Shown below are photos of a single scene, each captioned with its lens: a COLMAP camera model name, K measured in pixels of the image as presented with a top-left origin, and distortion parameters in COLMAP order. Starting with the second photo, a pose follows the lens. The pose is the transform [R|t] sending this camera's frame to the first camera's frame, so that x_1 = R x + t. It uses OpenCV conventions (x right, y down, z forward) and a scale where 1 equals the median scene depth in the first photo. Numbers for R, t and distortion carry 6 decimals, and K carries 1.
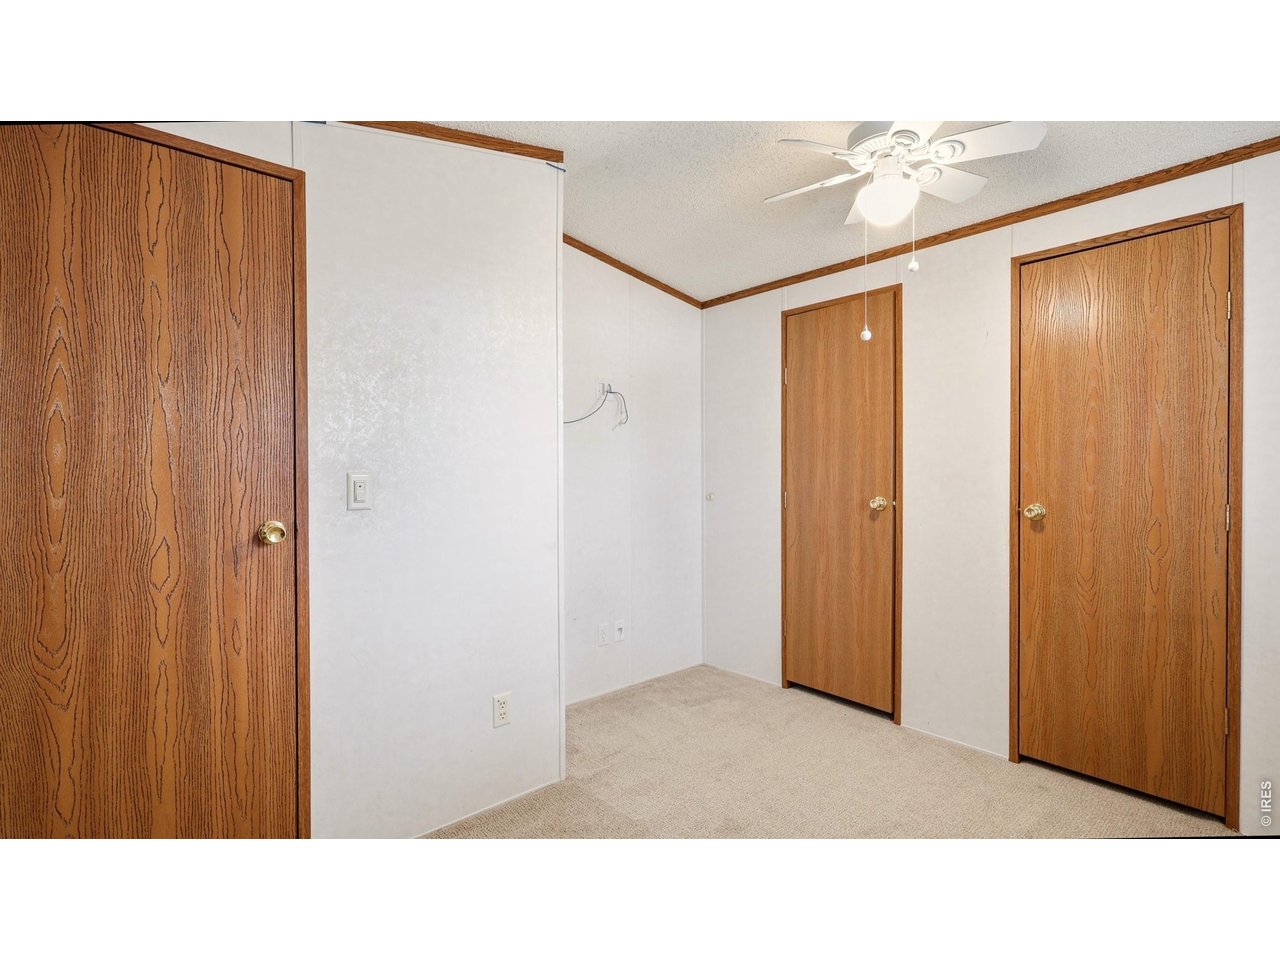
lens RADIAL K [[592.9, 0, 636.9], [0, 592.9, 478.2], [0, 0, 1]] dist [0.001760, 0.000792]
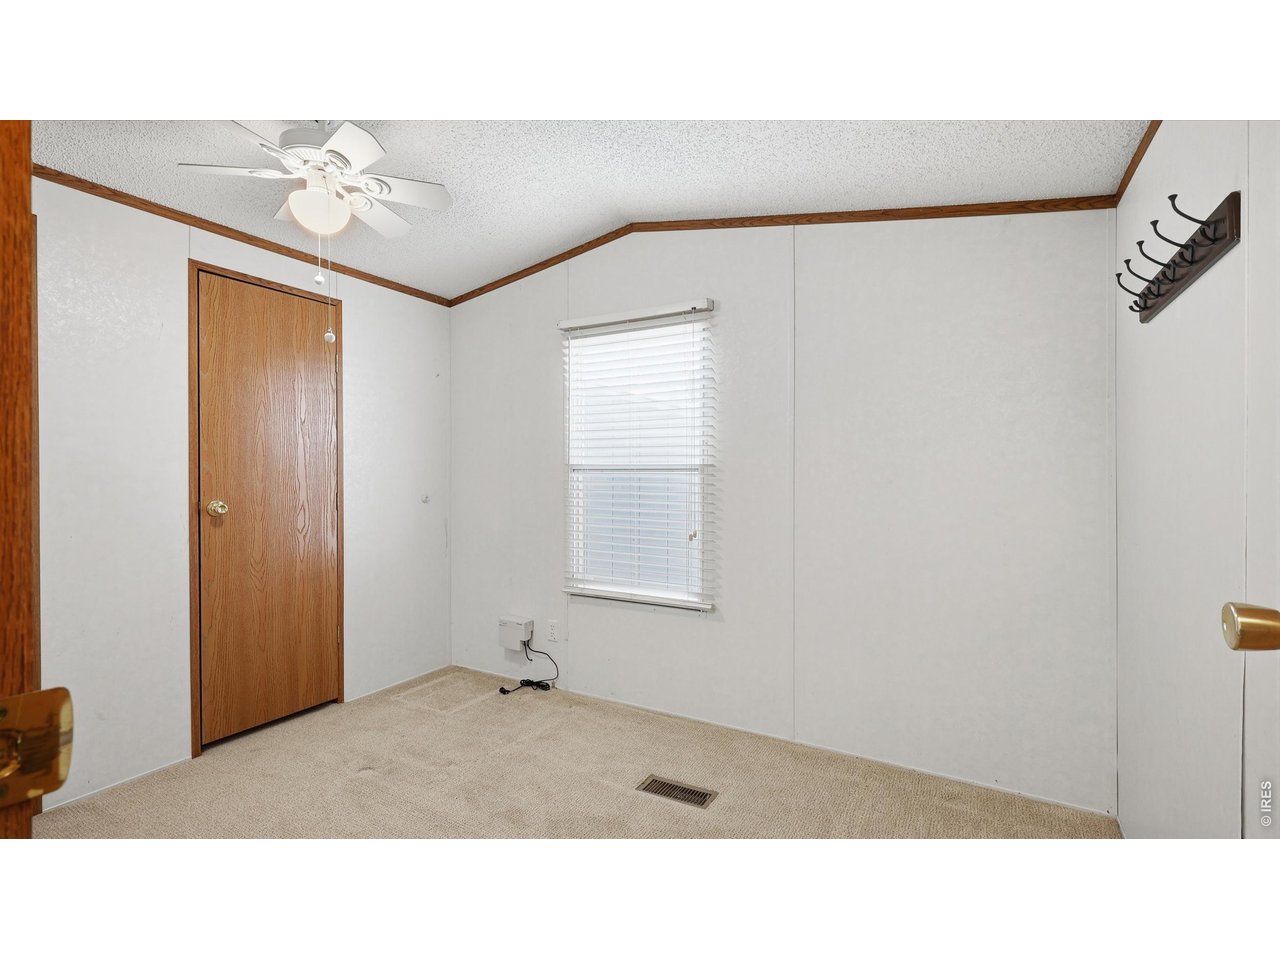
lens RADIAL K [[592.9, 0, 636.9], [0, 592.9, 478.2], [0, 0, 1]] dist [0.001760, 0.000792]
pose [[-0.327819, -0.005852, 0.944723, -0.598000], [0.008727, 0.999919, 0.009222, -0.001156], [-0.944700, 0.011268, -0.327741, 0.650515]]
